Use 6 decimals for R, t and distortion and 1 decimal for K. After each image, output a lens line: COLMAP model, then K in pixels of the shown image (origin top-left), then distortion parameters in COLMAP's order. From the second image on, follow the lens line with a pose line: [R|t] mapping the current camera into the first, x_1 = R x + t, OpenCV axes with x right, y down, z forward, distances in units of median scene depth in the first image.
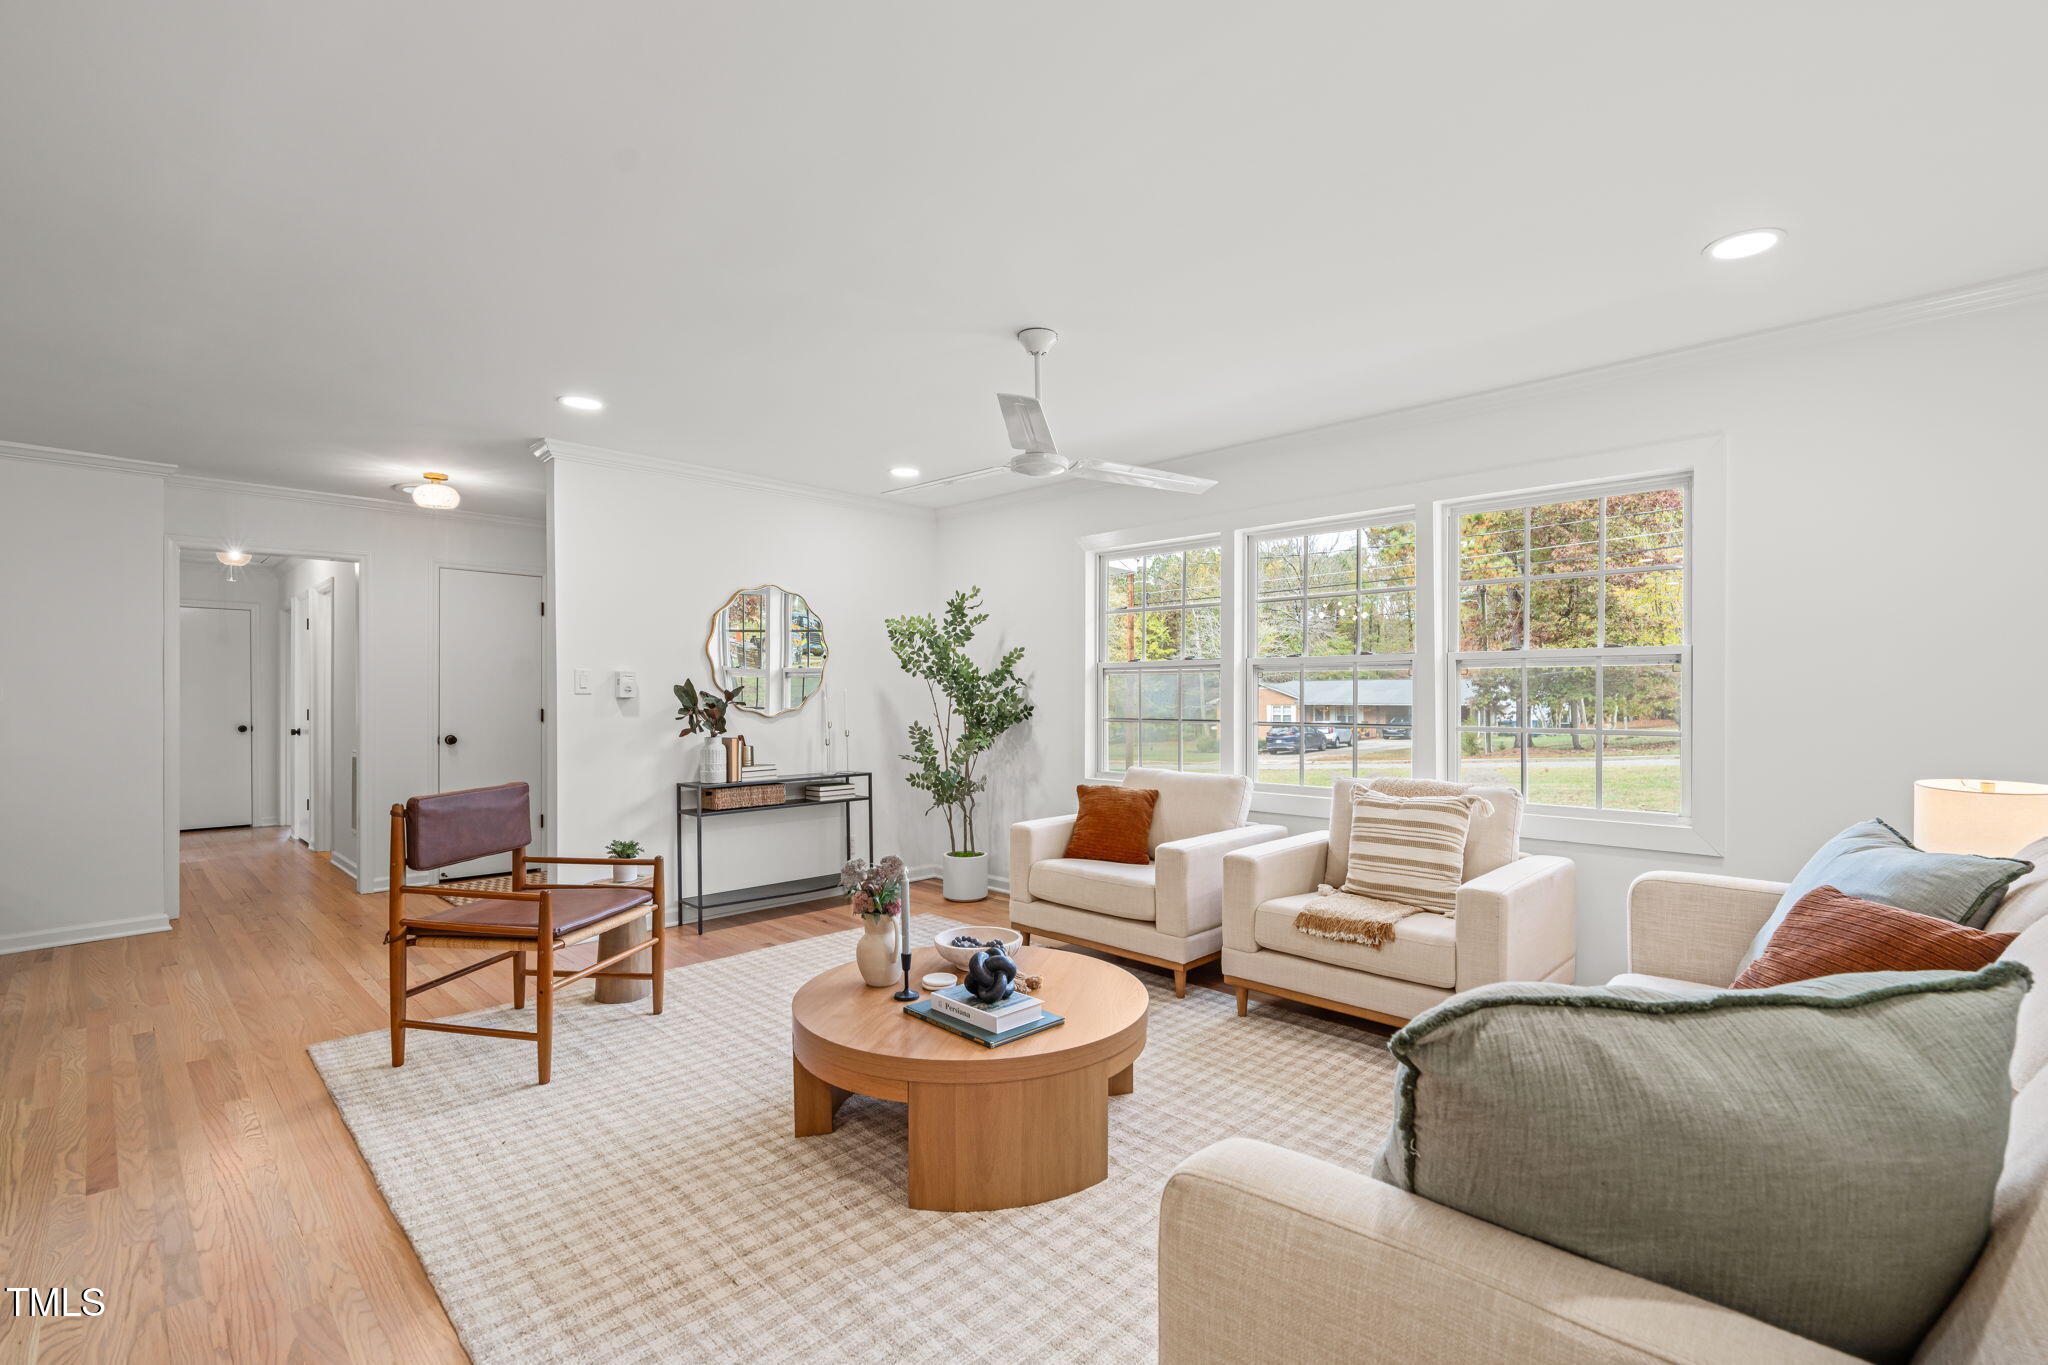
lens RADIAL K [[910.4, 0, 1033.8], [0, 910.4, 704.1], [0, 0, 1]] dist [-0.000130, 0.000754]
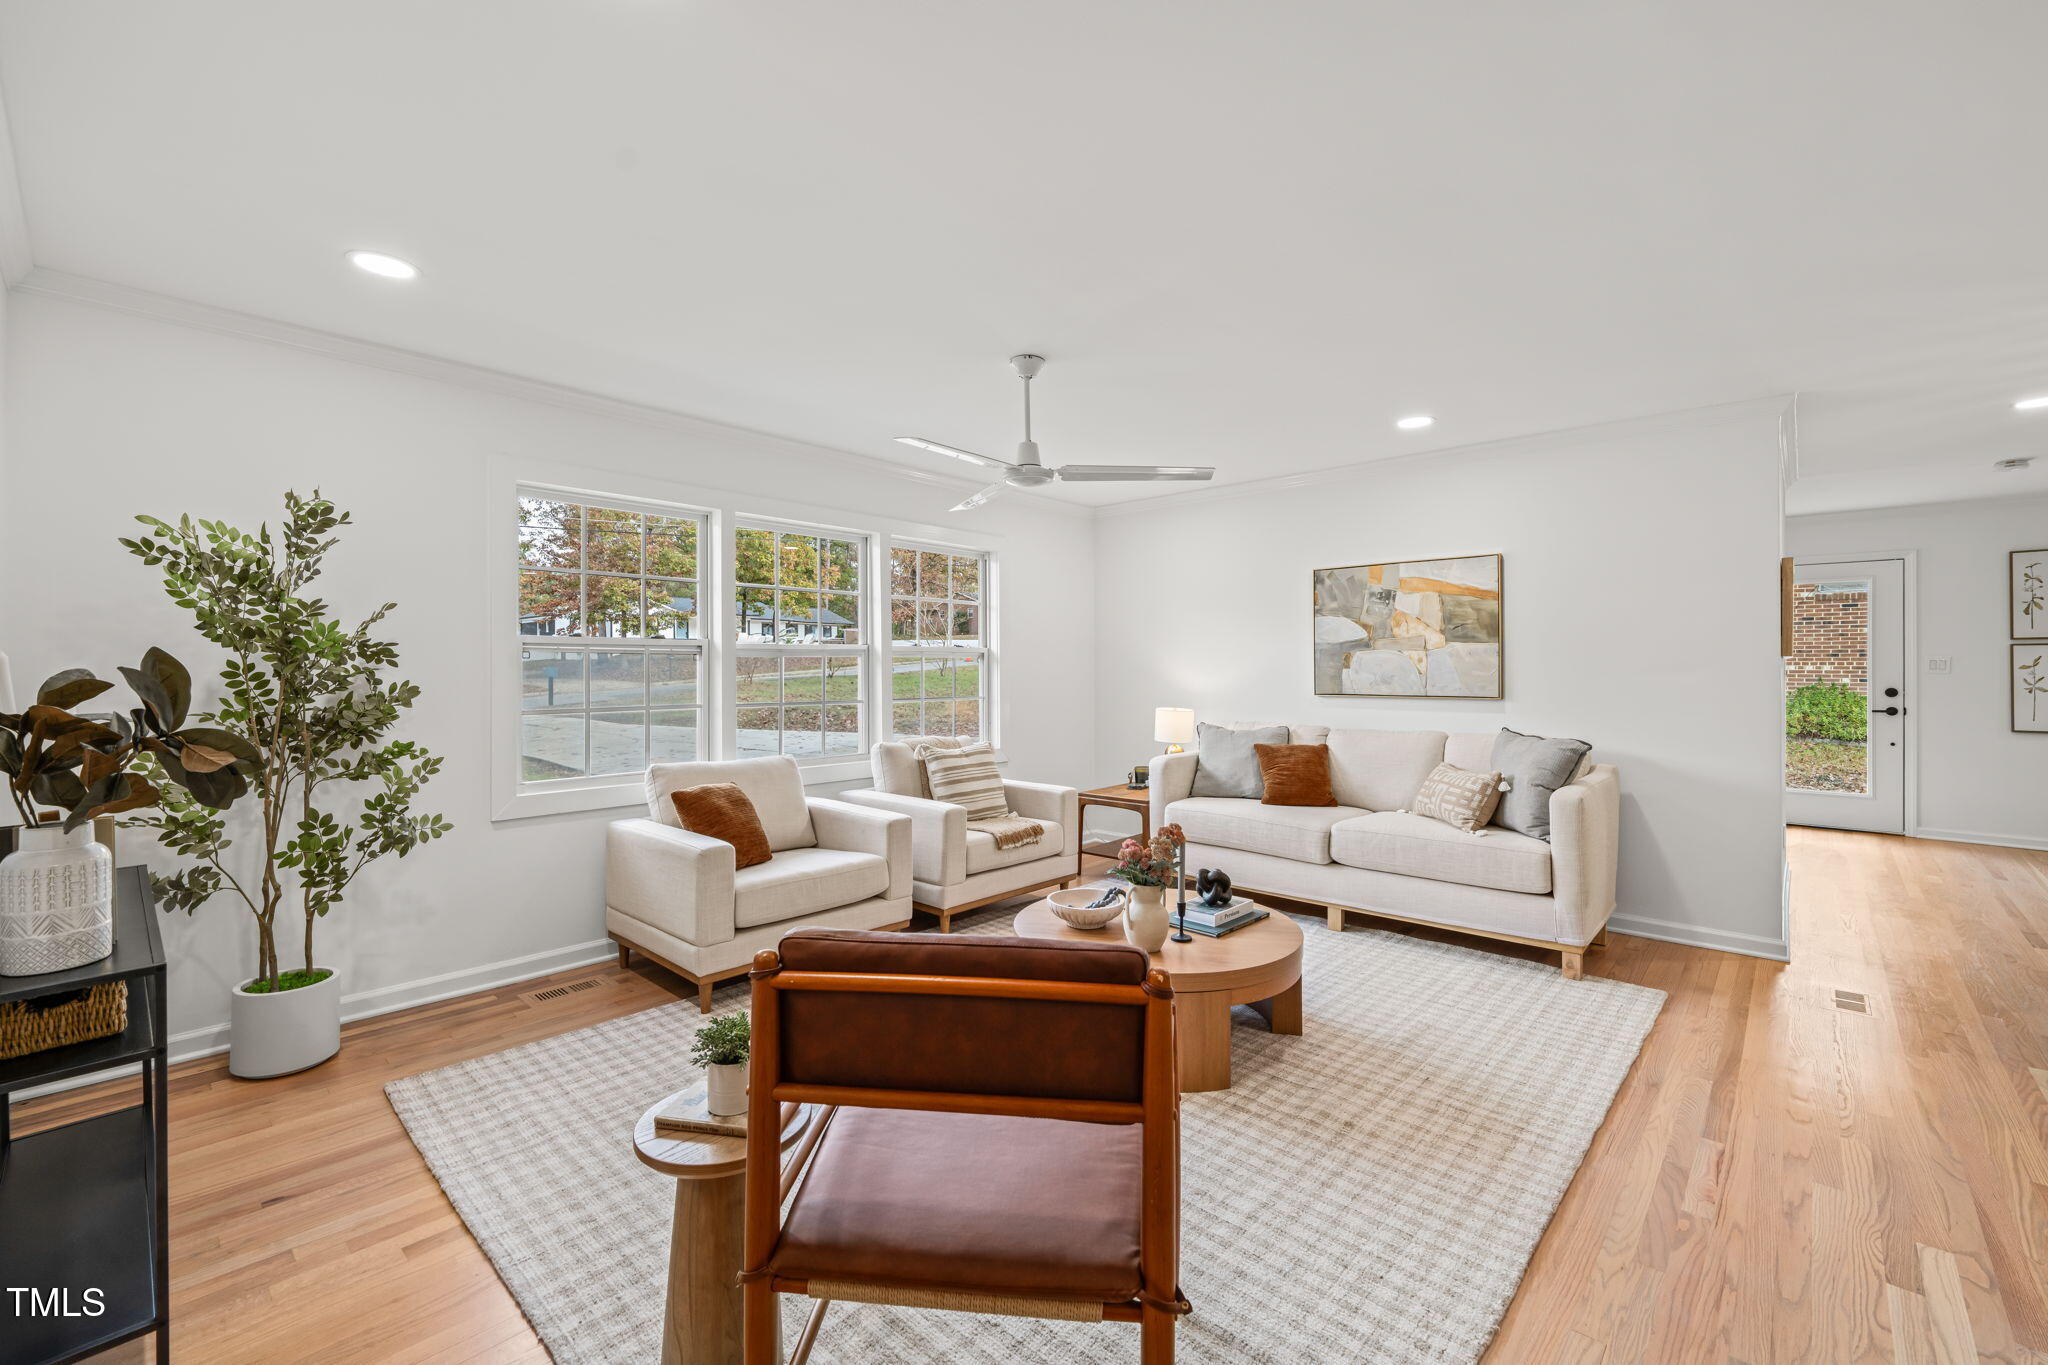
lens RADIAL K [[859.6, 0, 1022.3], [0, 859.6, 664.3], [0, 0, 1]] dist [-0.001777, 0.000137]
pose [[-0.024796, 0.003261, 0.999687, -0.670198], [0.007703, 0.999966, -0.003070, -0.018227], [-0.999663, 0.007625, -0.024820, 0.658229]]
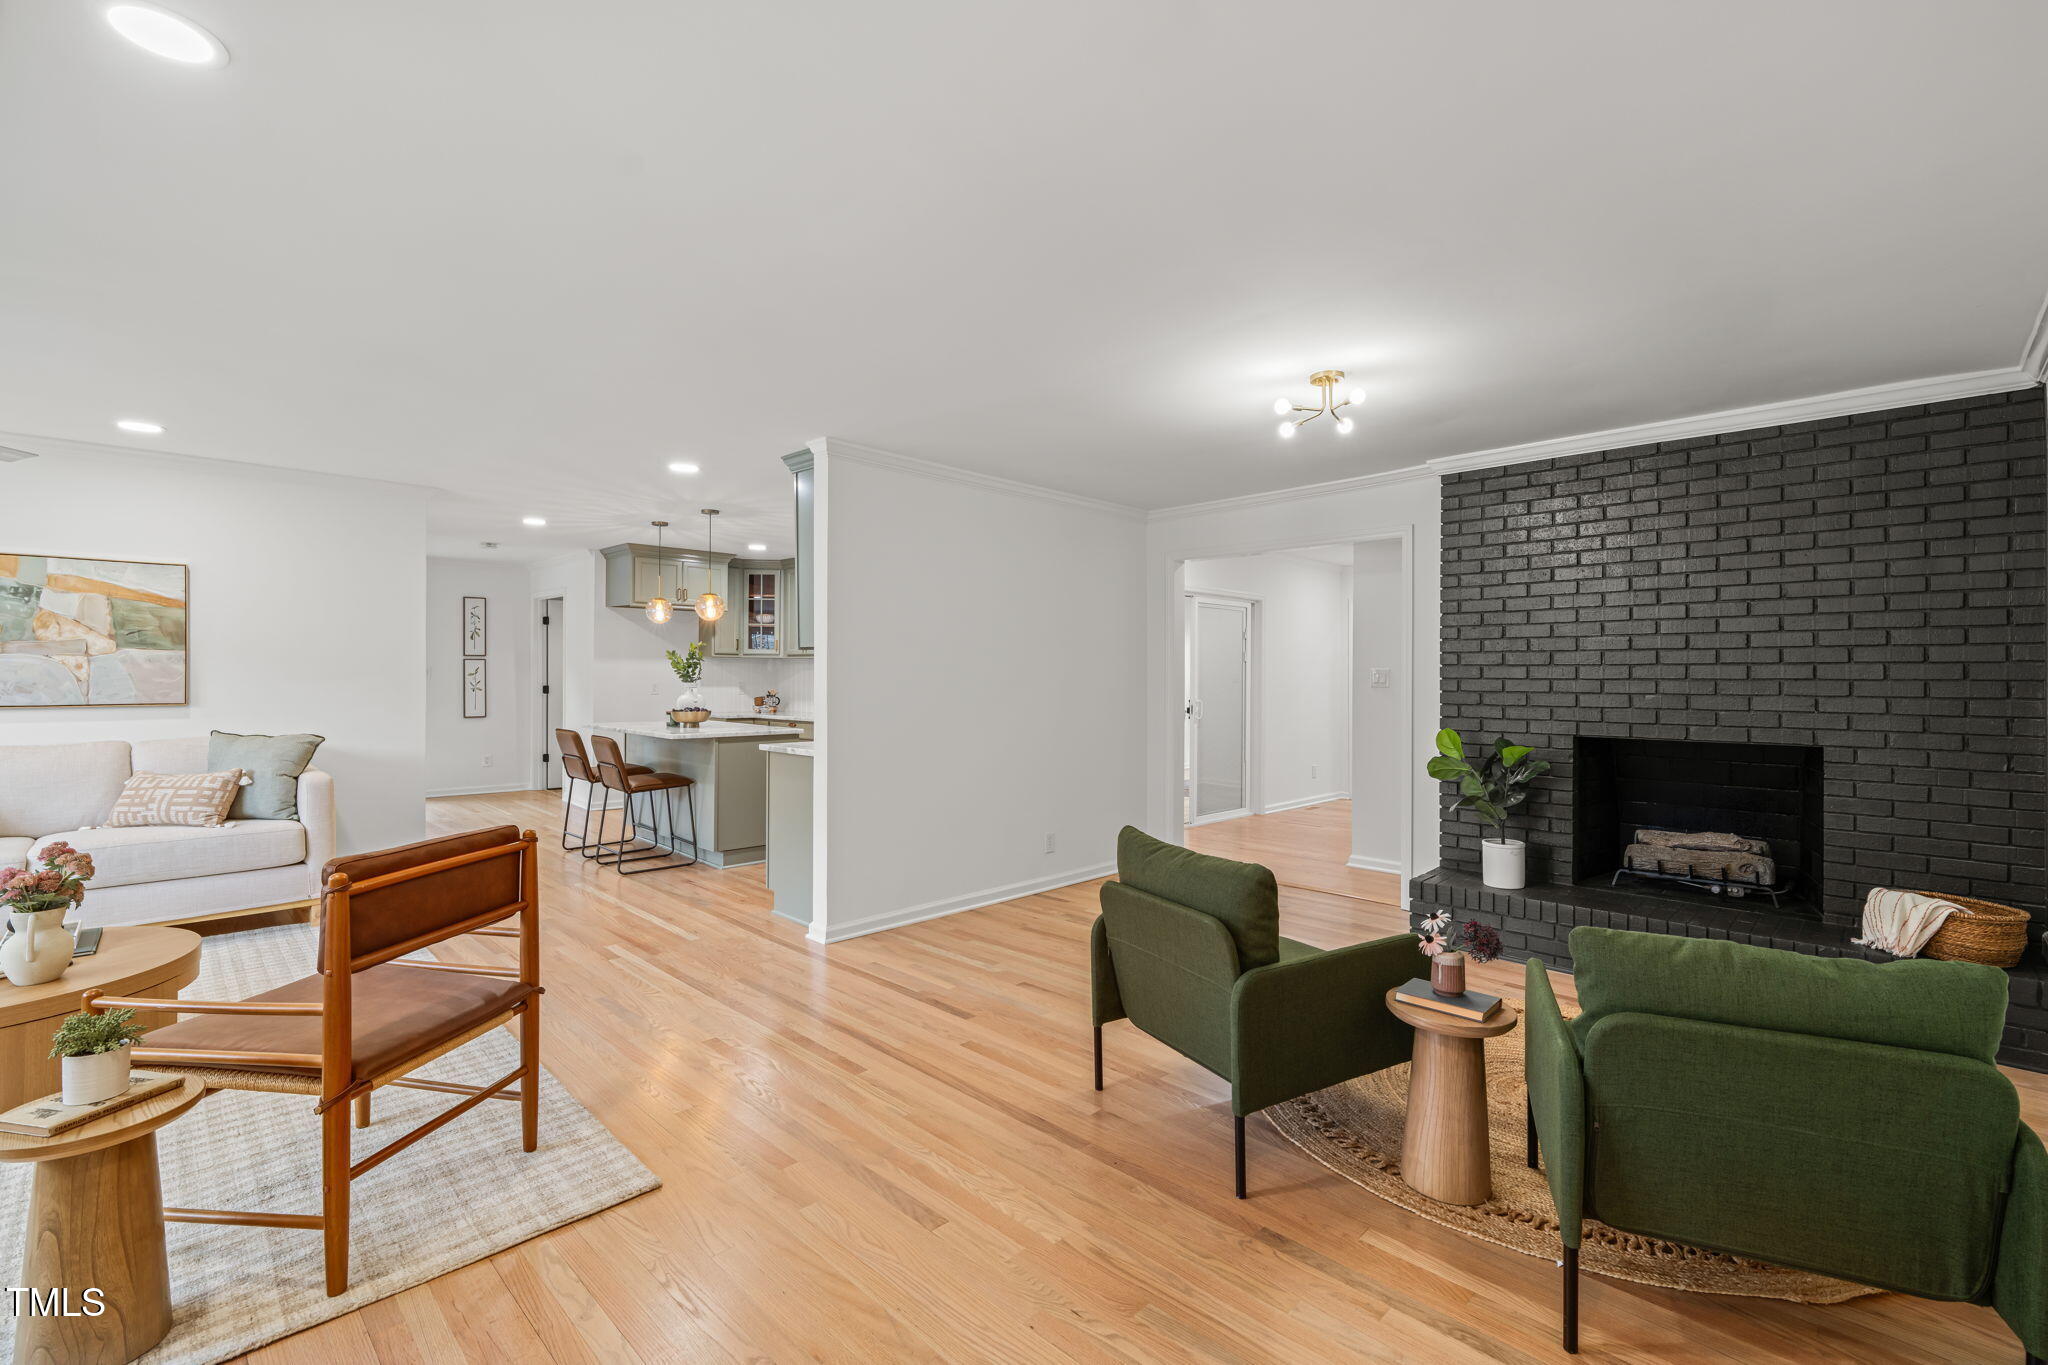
lens RADIAL K [[910.4, 0, 1038.2], [0, 910.4, 676.8], [0, 0, 1]] dist [-0.000130, 0.000754]
pose [[-0.999928, -0.005597, 0.010662, -0.720115], [-0.005508, 0.999951, 0.008273, -0.024778], [-0.010707, 0.008213, -0.999909, 1.122662]]
